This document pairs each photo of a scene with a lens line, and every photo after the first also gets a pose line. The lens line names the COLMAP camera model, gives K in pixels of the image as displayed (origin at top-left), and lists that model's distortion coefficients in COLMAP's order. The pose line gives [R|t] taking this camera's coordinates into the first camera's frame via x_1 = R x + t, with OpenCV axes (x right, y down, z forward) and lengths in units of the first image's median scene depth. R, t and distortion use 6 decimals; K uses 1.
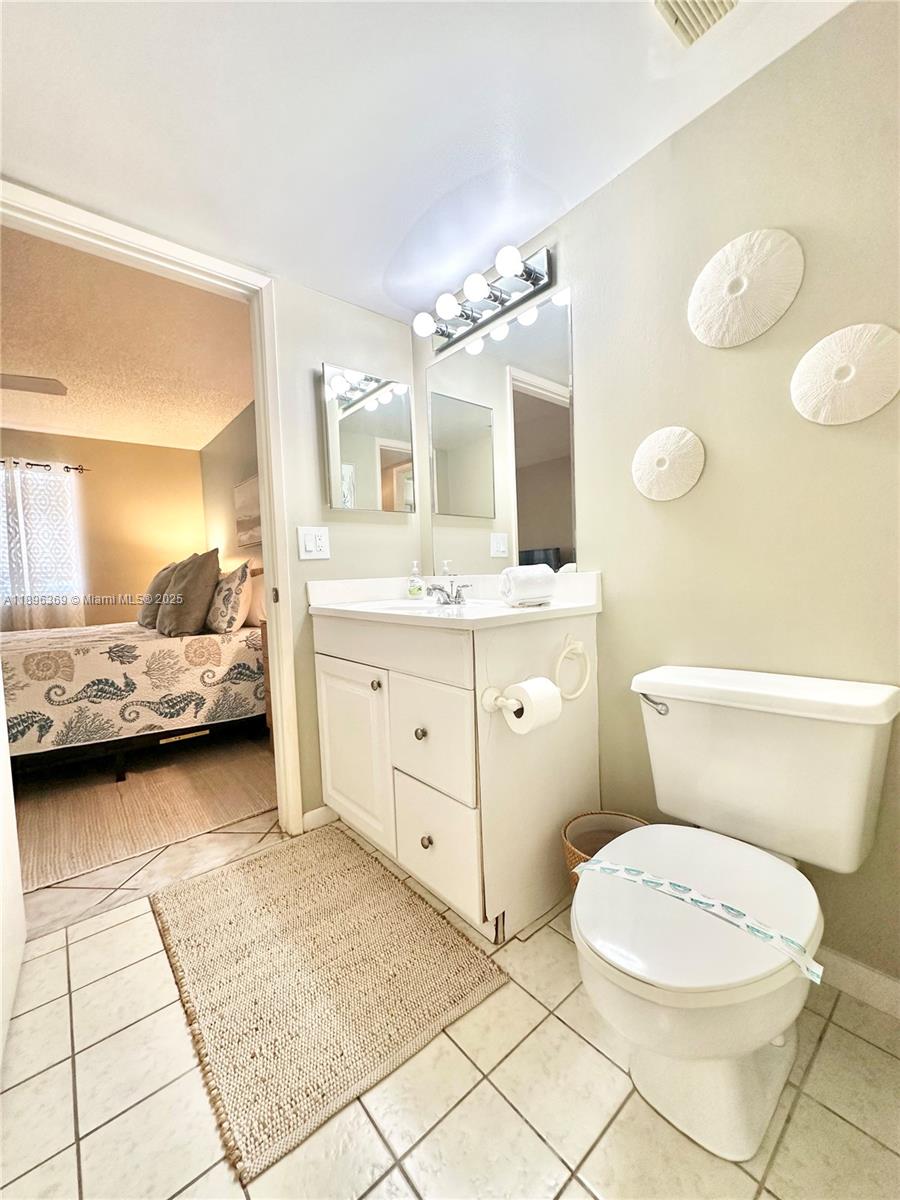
lens RADIAL K [[478.3, 0, 445.9], [0, 478.3, 600.7], [0, 0, 1]] dist [-0.004742, 0.000934]
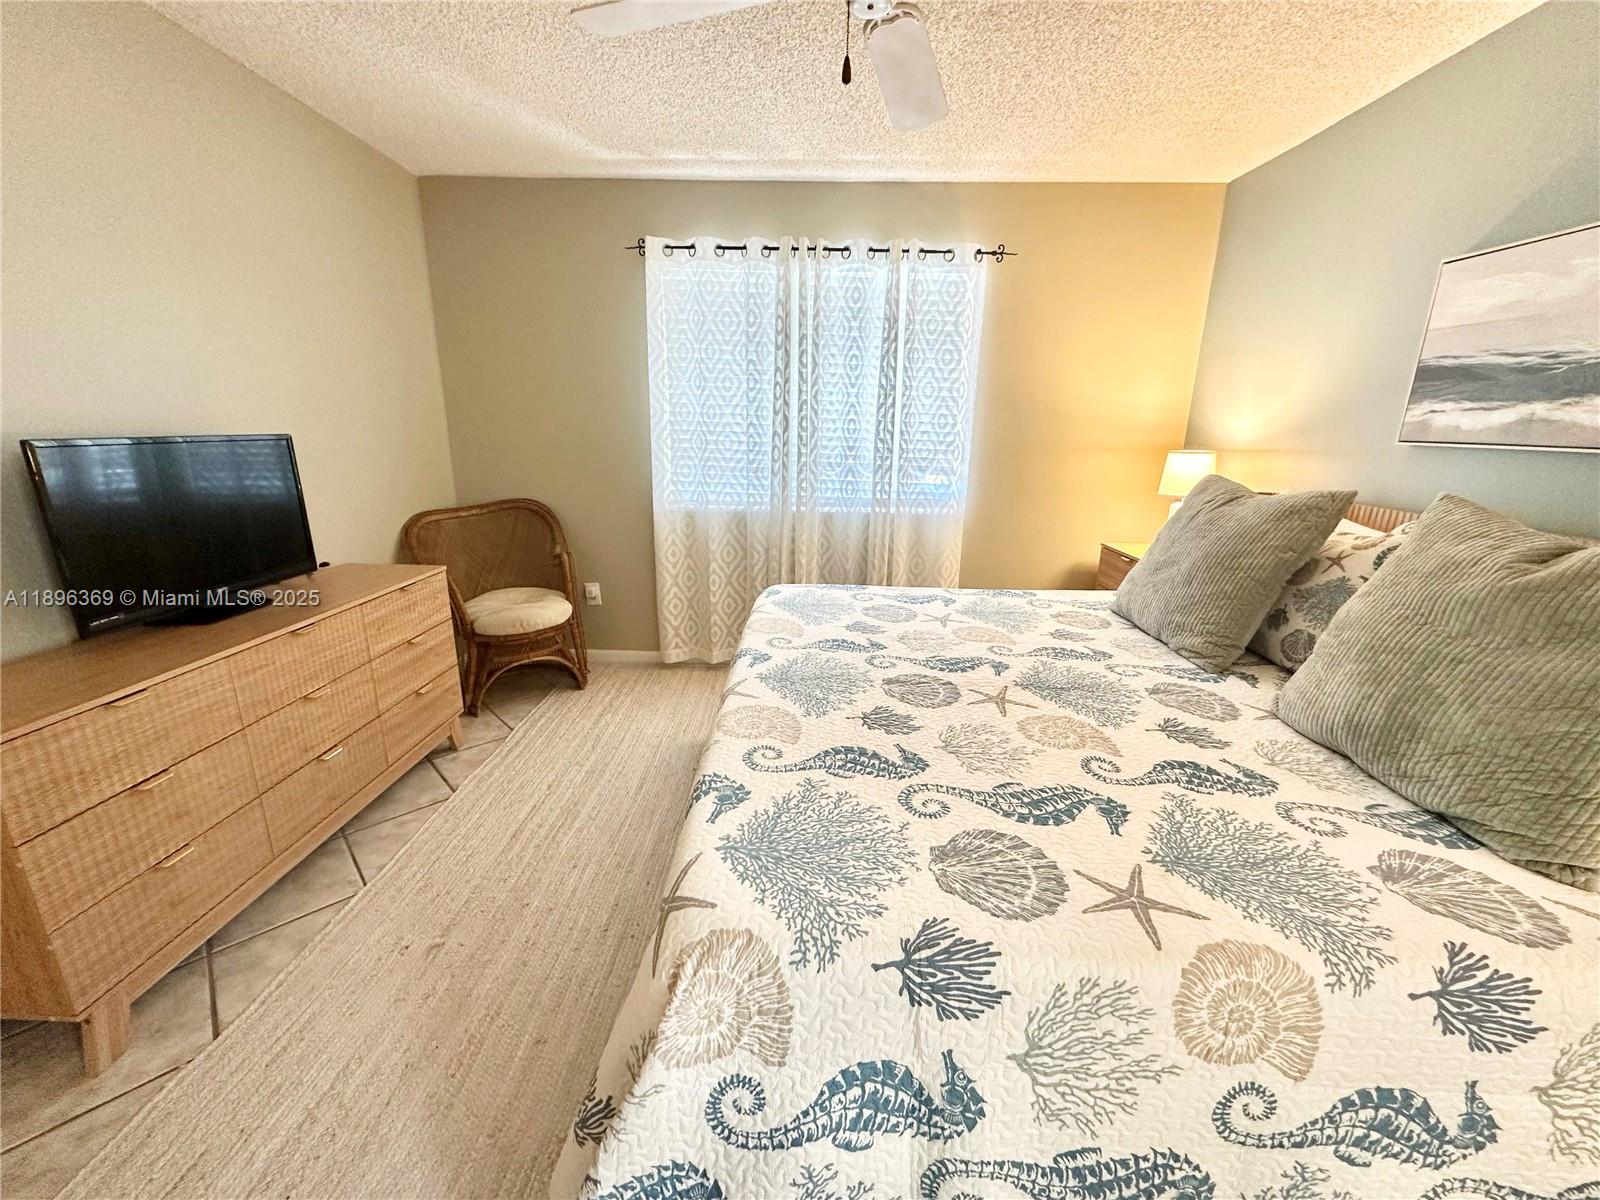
lens RADIAL K [[637.7, 0, 799.2], [0, 637.7, 601.3], [0, 0, 1]] dist [-0.004742, 0.000934]
pose [[0.755788, 0.226770, -0.614296, -0.461074], [-0.079210, 0.962892, 0.258001, -0.084322], [0.650008, -0.146336, 0.745705, 0.329069]]
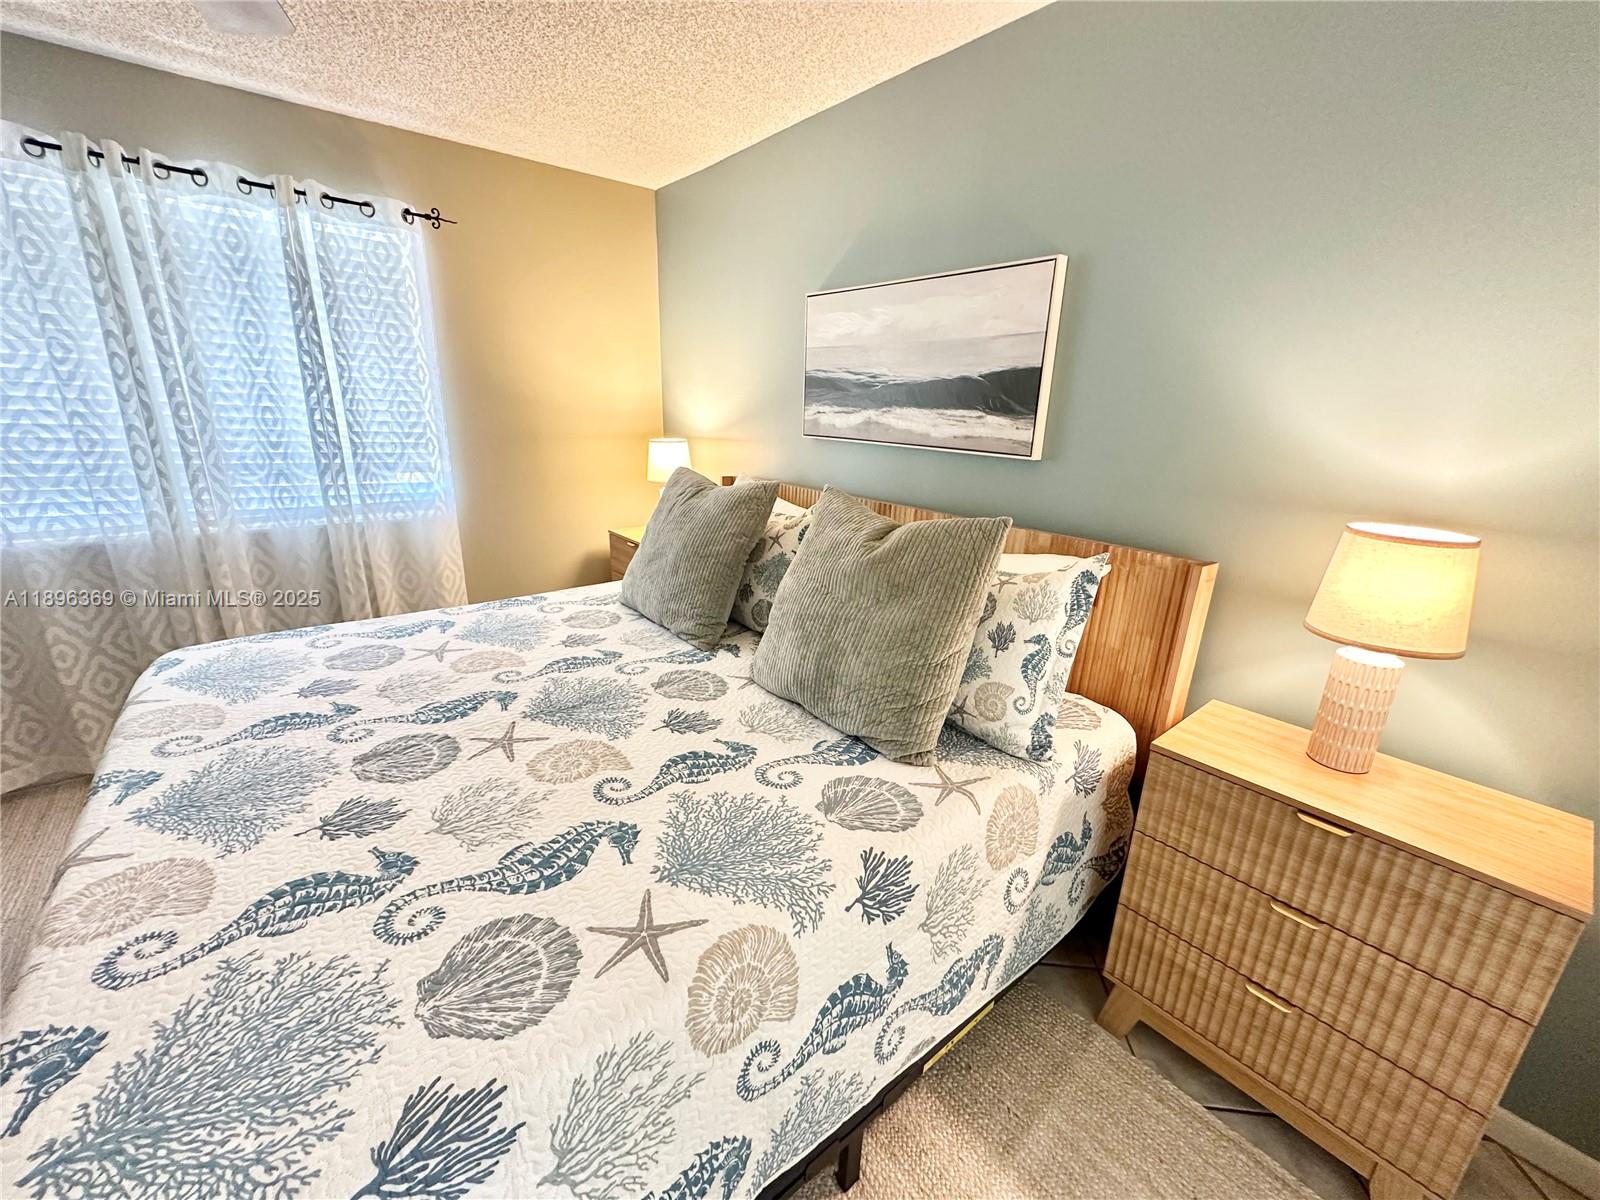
lens RADIAL K [[637.7, 0, 800.6], [0, 637.7, 602.3], [0, 0, 1]] dist [-0.004742, 0.000934]
pose [[0.997390, 0.070060, 0.017459, -0.442905], [-0.072201, 0.966118, 0.247797, -0.109315], [0.000493, -0.248411, 0.968655, 0.364280]]
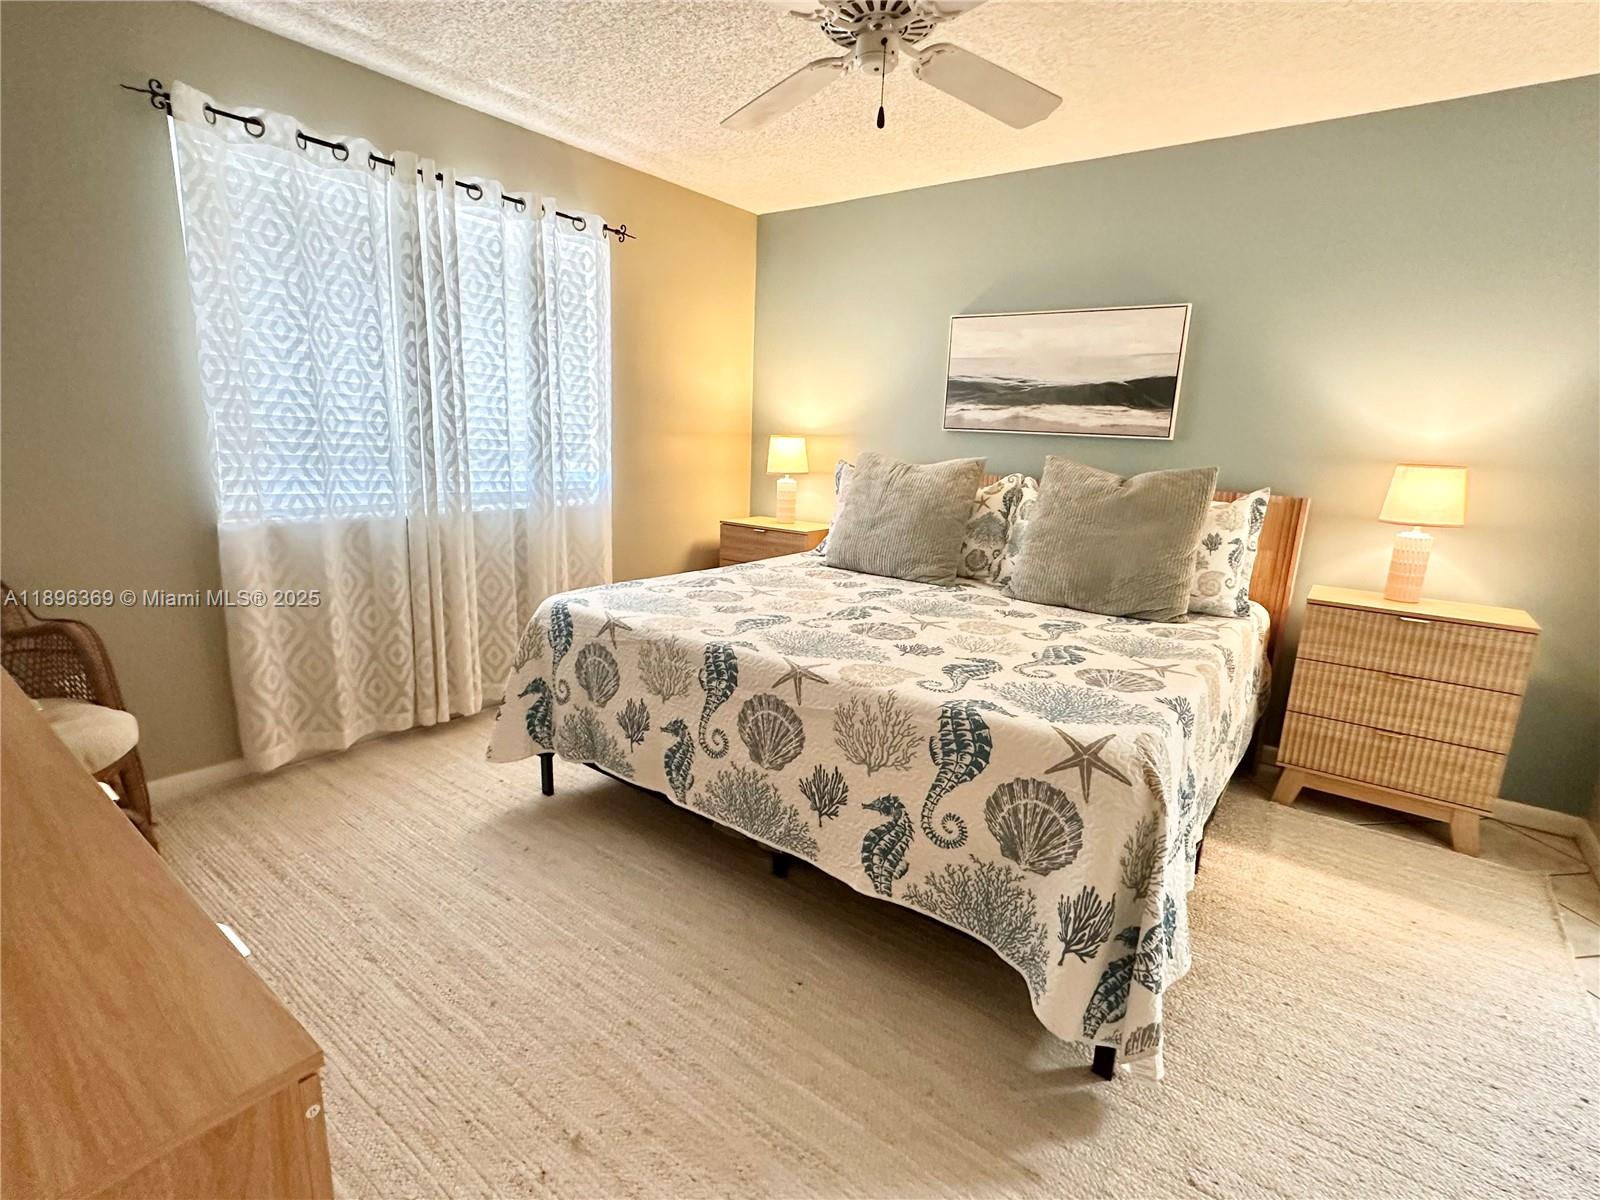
lens RADIAL K [[755.4, 0, 805.3], [0, 755.4, 605.0], [0, 0, 1]] dist [-0.003346, -0.000232]
pose [[0.969176, 0.025977, 0.244997, -0.819023], [-0.068695, 0.983480, 0.167474, -0.044923], [-0.236599, -0.179142, 0.954950, 0.152613]]
